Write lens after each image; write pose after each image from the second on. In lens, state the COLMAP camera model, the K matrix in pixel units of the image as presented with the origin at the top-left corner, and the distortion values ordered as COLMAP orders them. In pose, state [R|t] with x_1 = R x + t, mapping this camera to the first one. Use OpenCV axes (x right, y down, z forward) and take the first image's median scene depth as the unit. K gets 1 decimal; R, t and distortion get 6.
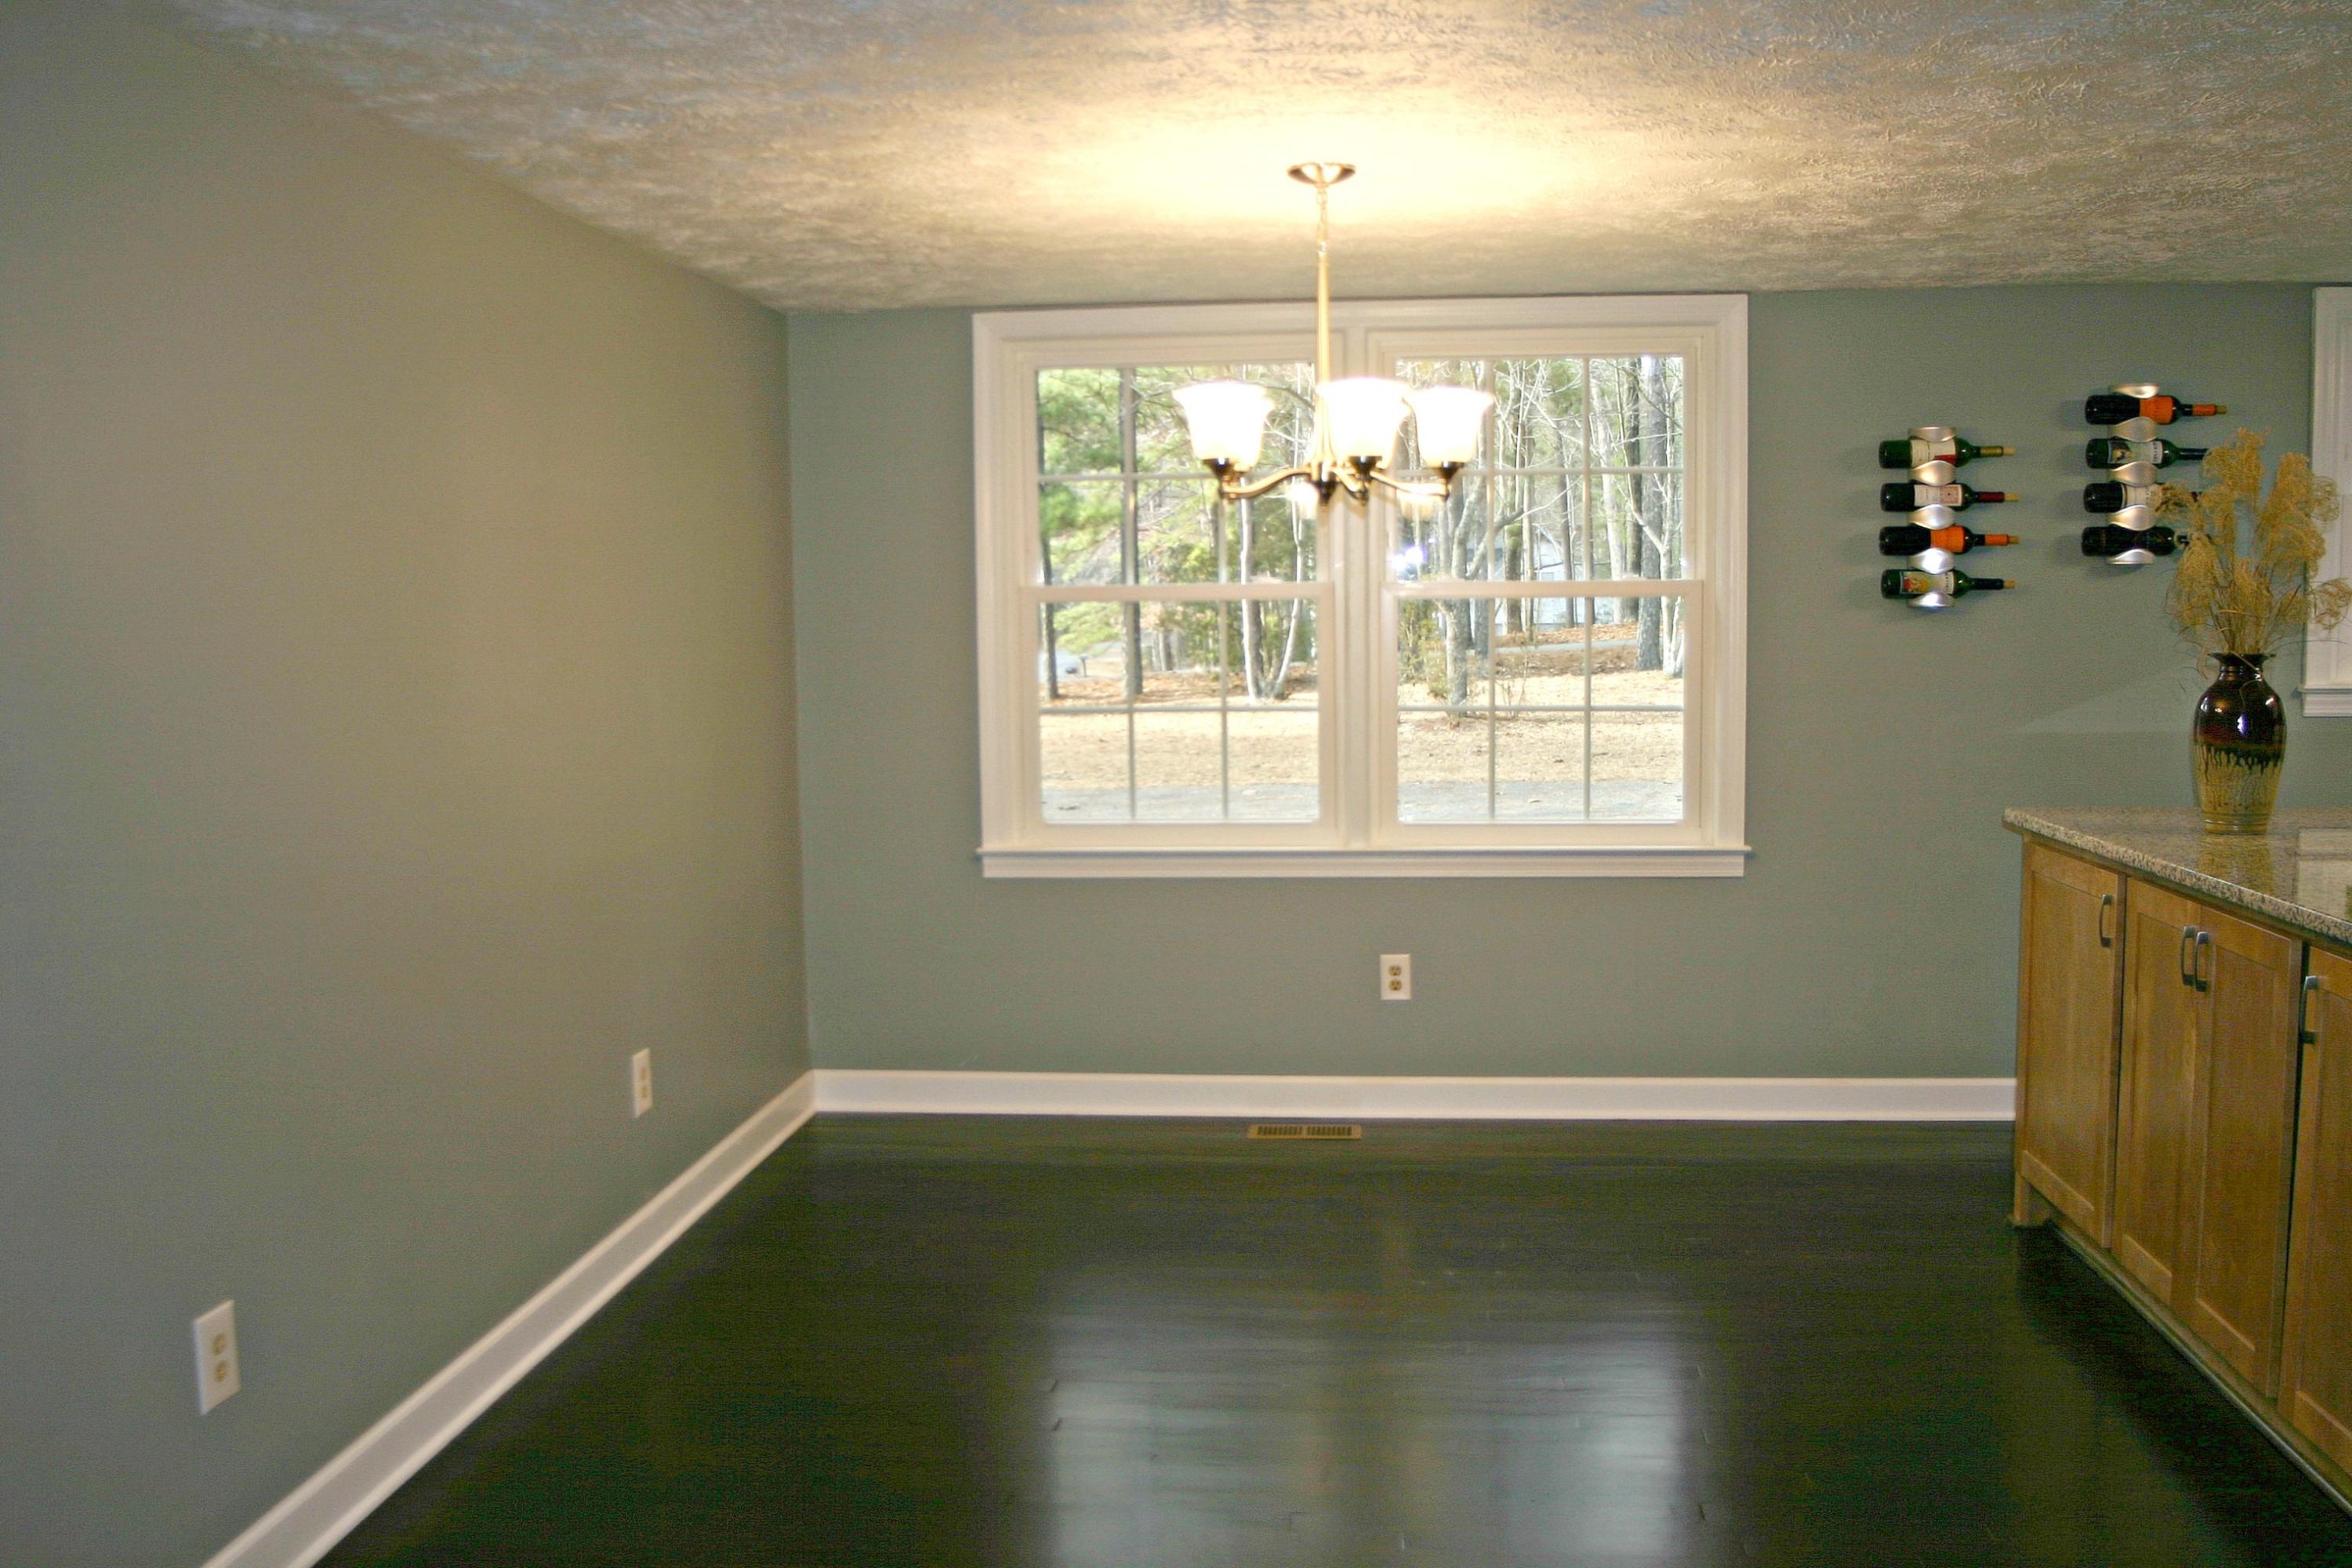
lens RADIAL K [[2094.0, 0, 1176.0], [0, 2094.0, 784.0], [0, 0, 1]] dist [-0.079816, 0.012433]
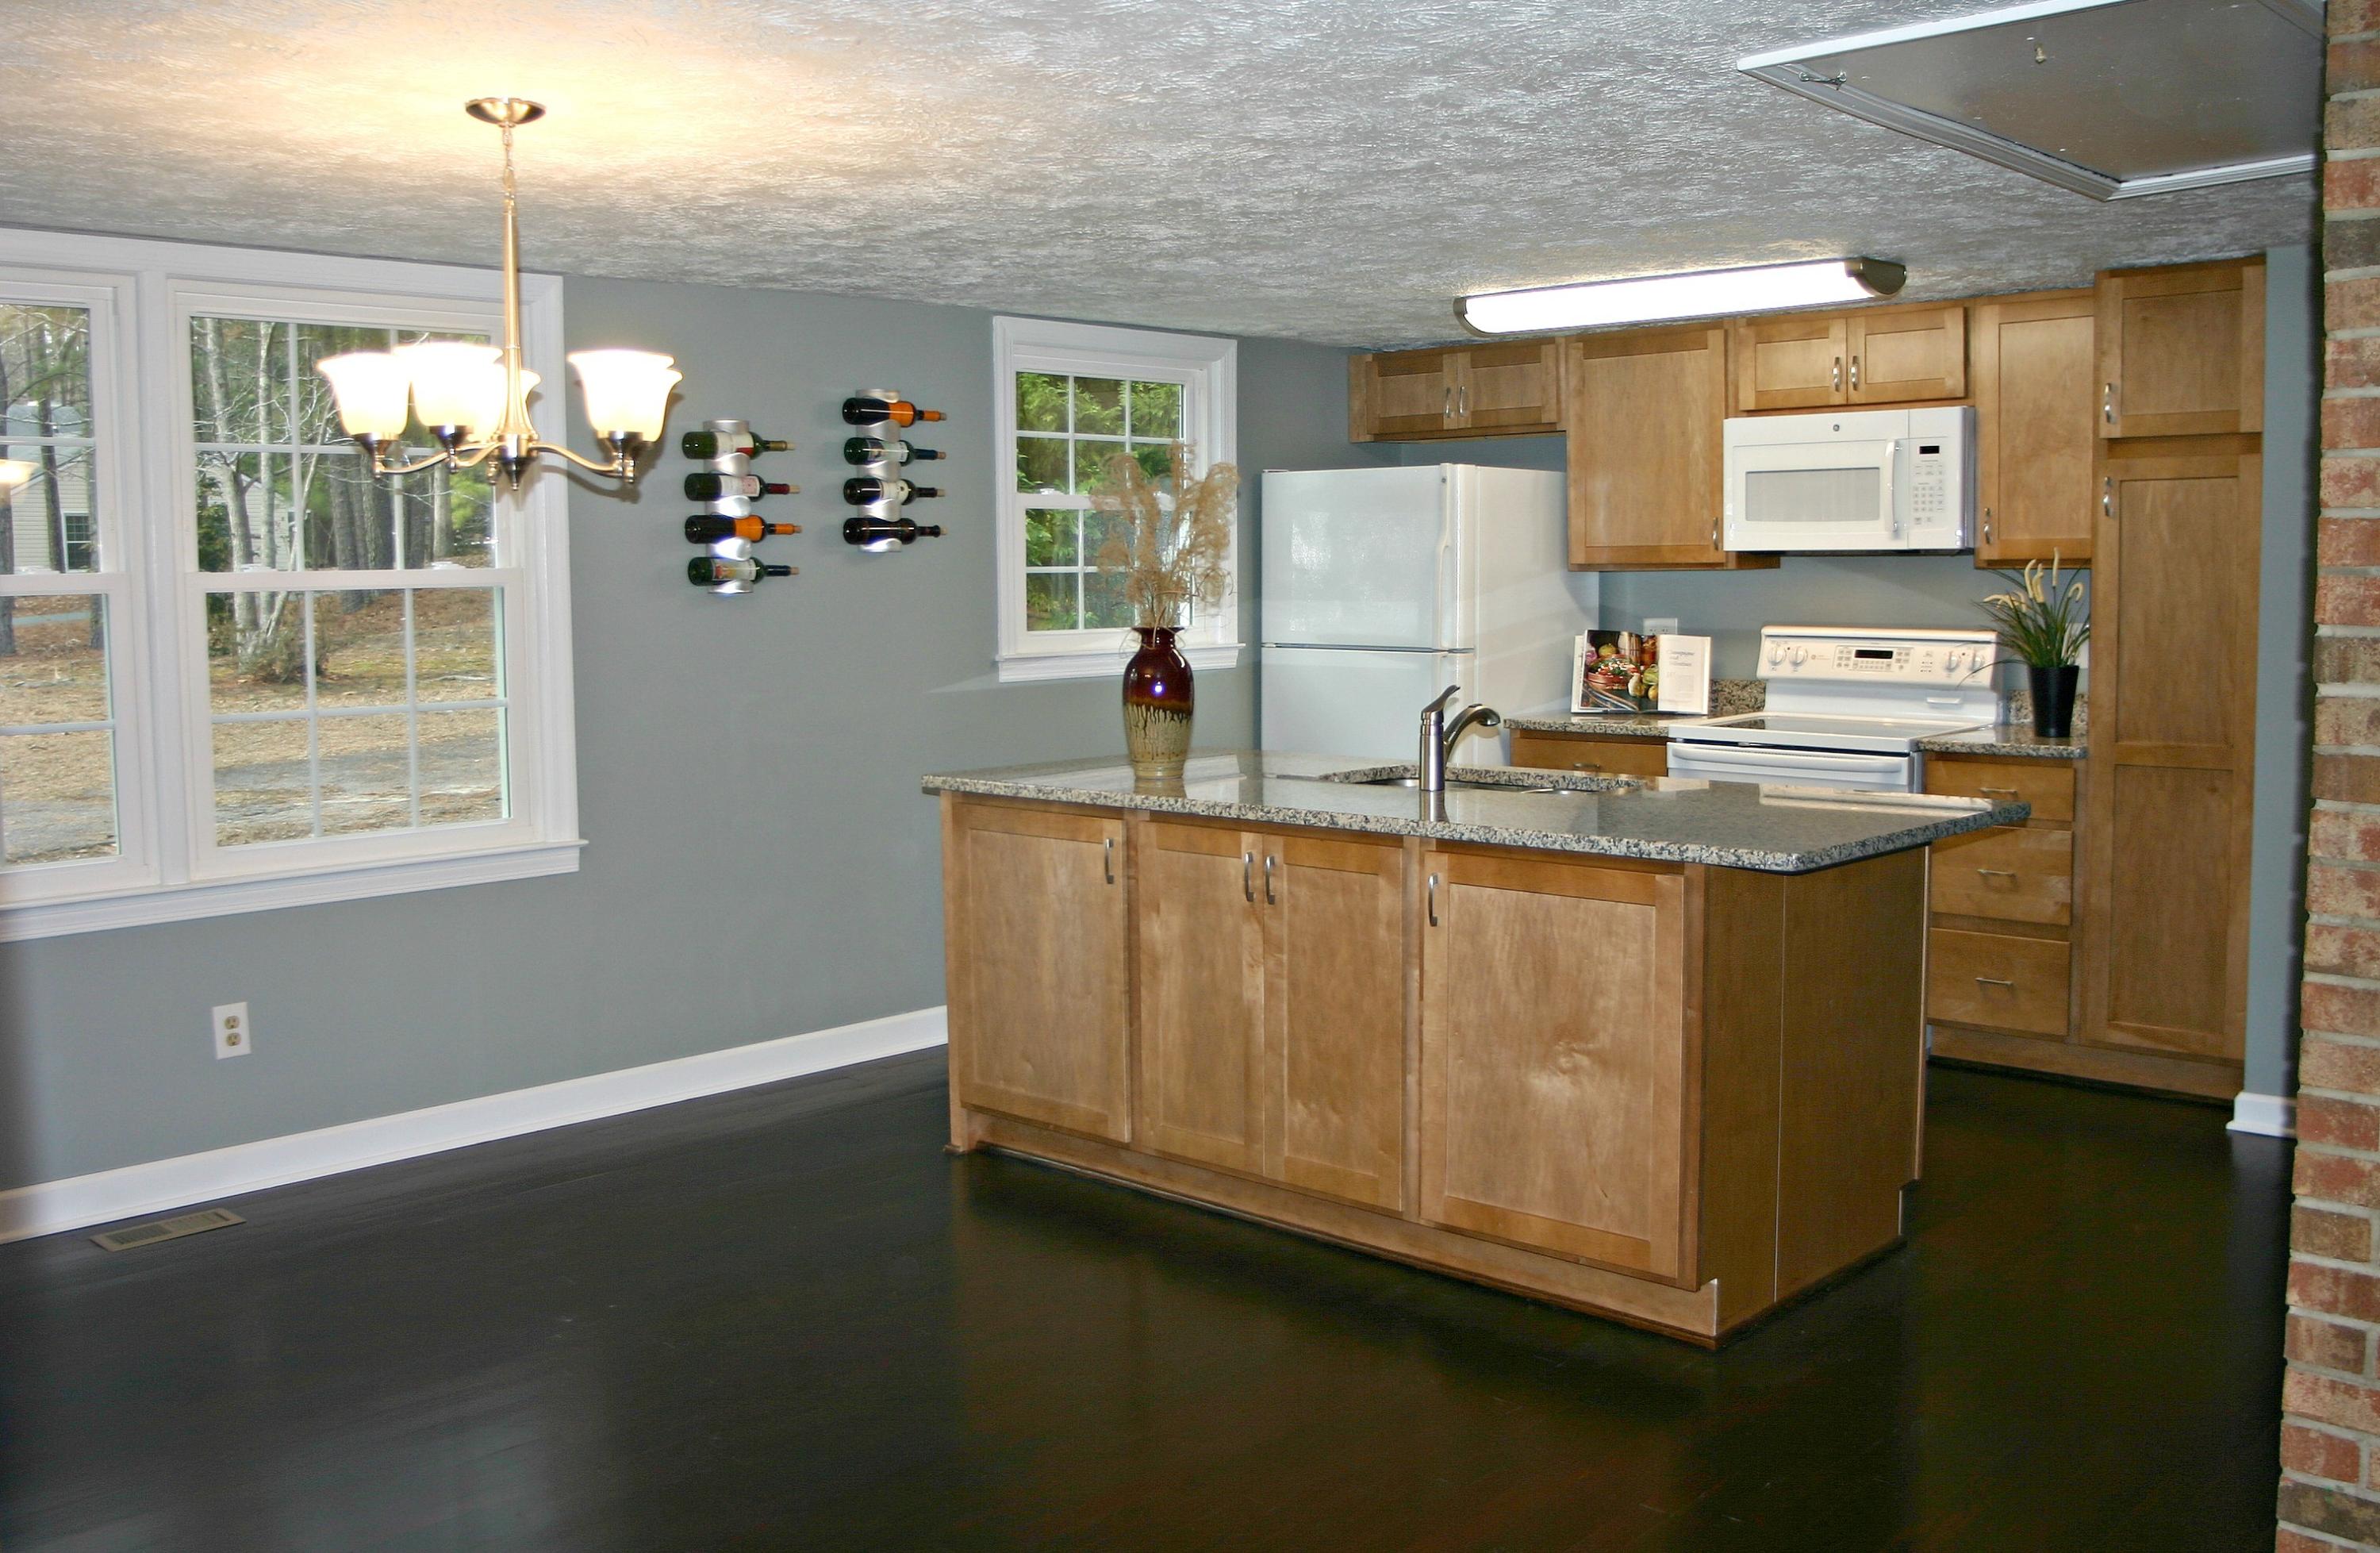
lens RADIAL K [[2128.2, 0, 1190.0], [0, 2128.2, 776.5], [0, 0, 1]] dist [-0.093778, 0.002850]
pose [[0.619034, -0.073265, 0.781940, -0.335866], [0.072474, 0.996720, 0.036014, -0.015228], [-0.782013, 0.034377, 0.622313, 0.163131]]
